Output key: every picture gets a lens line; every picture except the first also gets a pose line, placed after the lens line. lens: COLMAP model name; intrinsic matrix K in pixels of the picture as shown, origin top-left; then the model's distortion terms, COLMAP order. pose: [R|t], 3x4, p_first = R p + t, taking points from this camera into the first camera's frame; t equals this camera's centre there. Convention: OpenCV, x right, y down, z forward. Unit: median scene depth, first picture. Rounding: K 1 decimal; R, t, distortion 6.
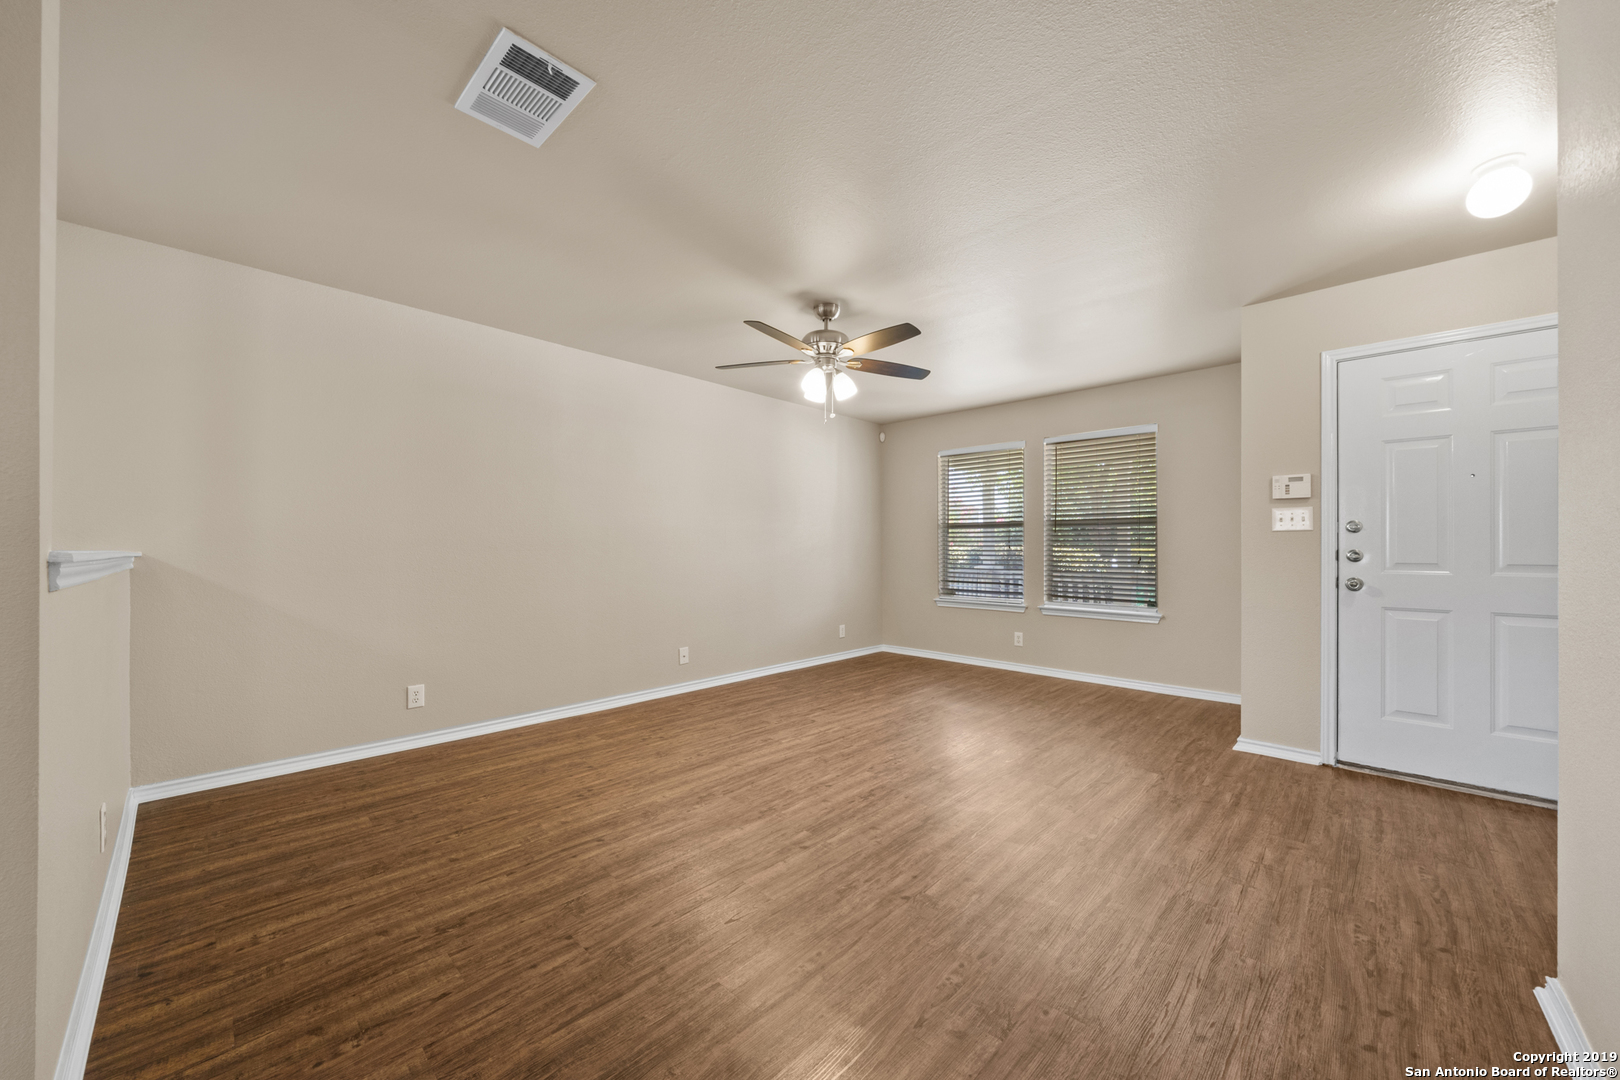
lens RADIAL K [[591.1, 0, 801.3], [0, 591.1, 549.9], [0, 0, 1]] dist [-0.000372, 0.000117]
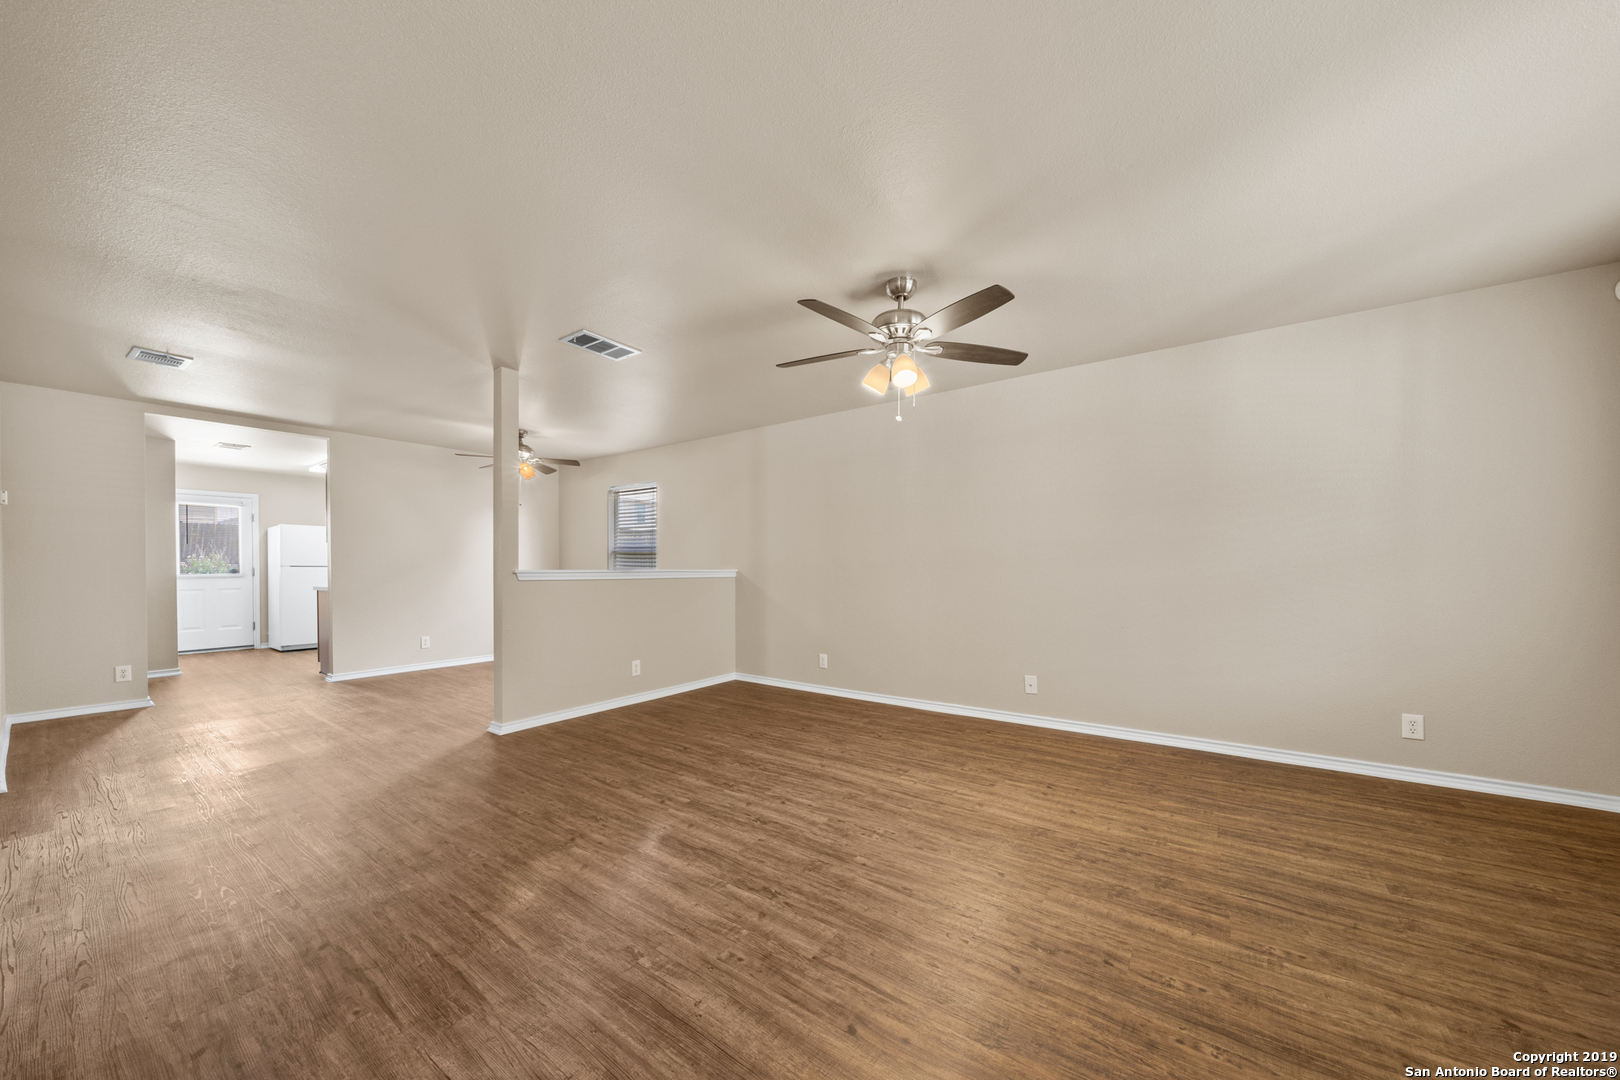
lens RADIAL K [[555.5, 0, 815.8], [0, 555.5, 573.0], [0, 0, 1]] dist [-0.001134, 0.000076]
pose [[0.156395, 0.005906, -0.987677, 0.927406], [0.004851, 0.999965, 0.006747, 0.001398], [0.987683, -0.005846, 0.156361, 0.854241]]
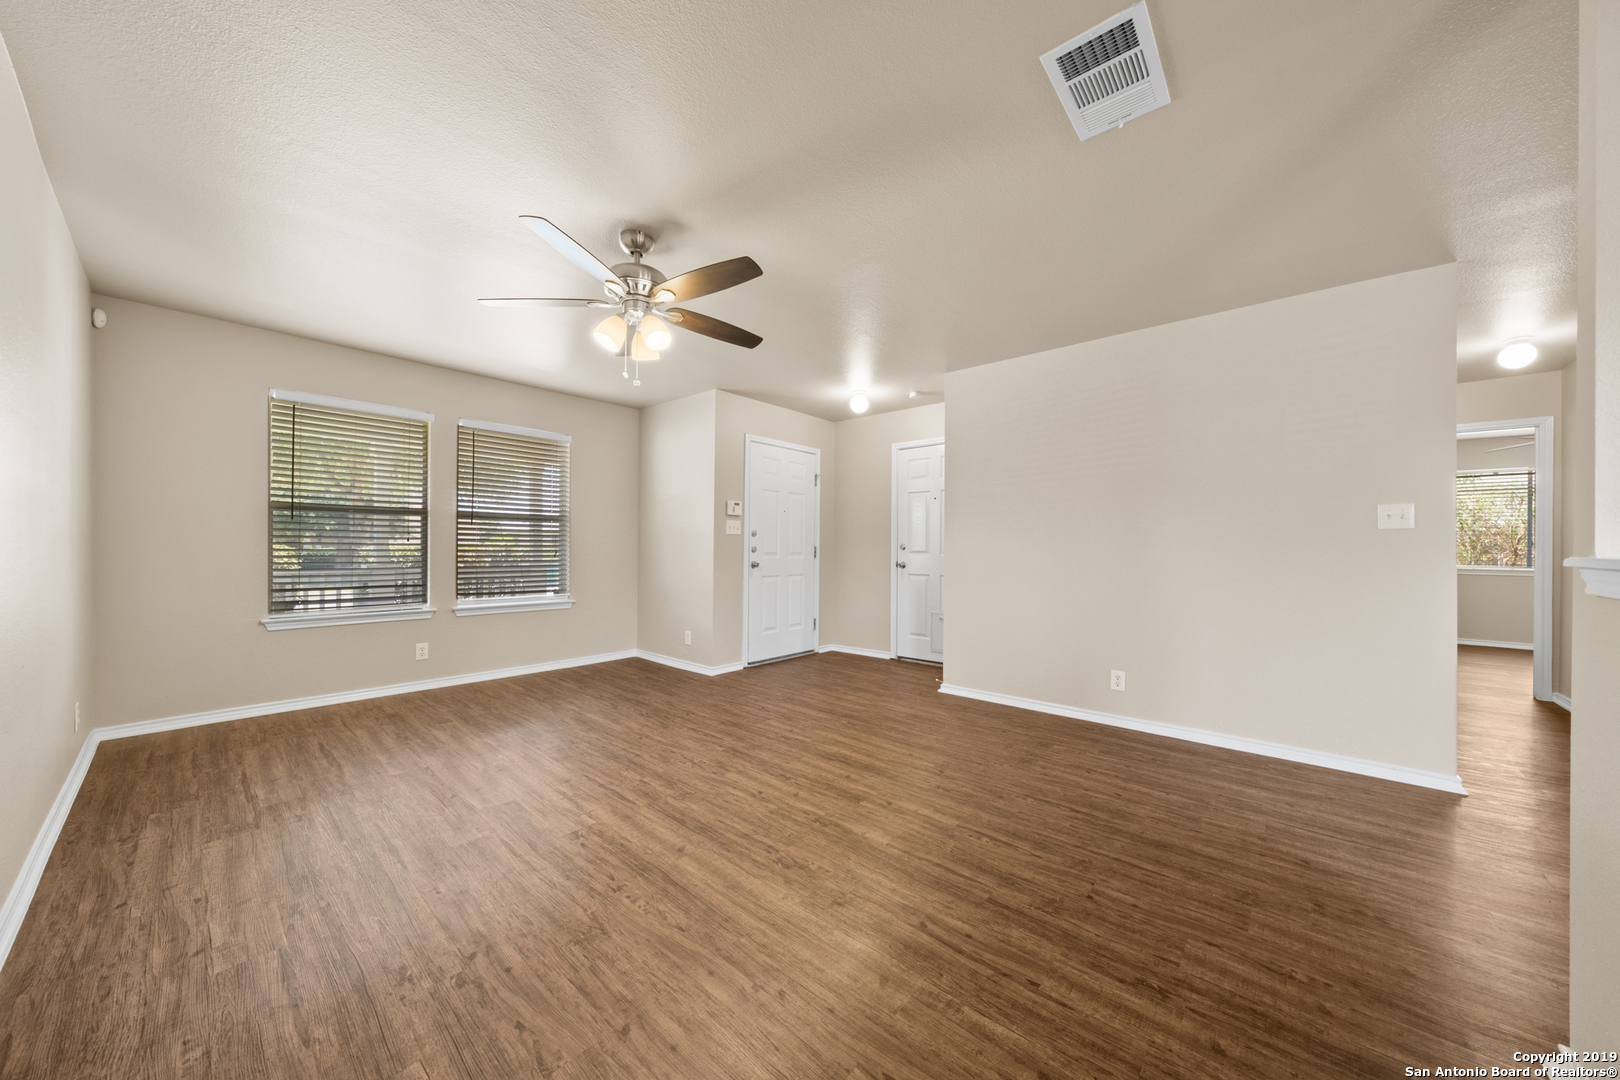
lens RADIAL K [[555.5, 0, 816.3], [0, 555.5, 549.9], [0, 0, 1]] dist [-0.001134, 0.000076]
pose [[-0.057867, -0.007767, 0.998294, -0.804712], [-0.008611, 0.999936, 0.007280, -0.002332], [-0.998287, -0.008175, -0.057930, 0.905749]]
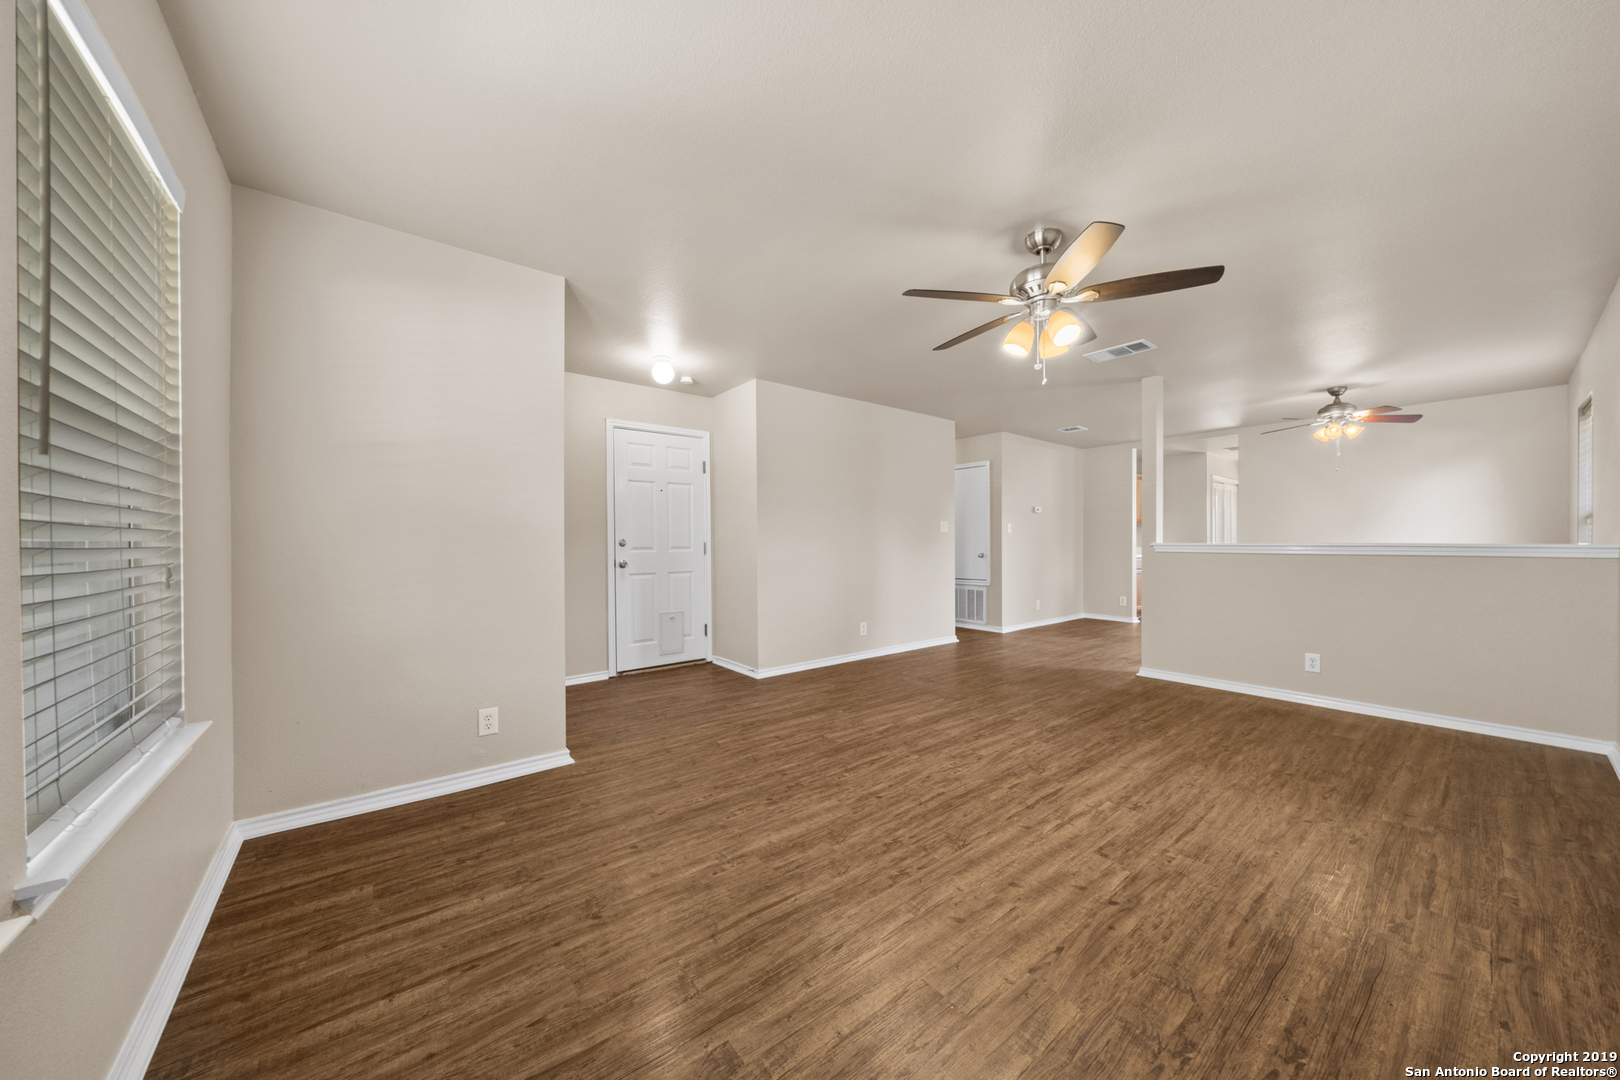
lens RADIAL K [[555.5, 0, 817.0], [0, 555.5, 527.7], [0, 0, 1]] dist [-0.001134, 0.000076]
pose [[-0.993915, 0.002715, 0.110112, 0.293837], [-0.000433, 0.999592, -0.028554, 0.003229], [-0.110144, -0.028428, -0.993509, 2.015342]]
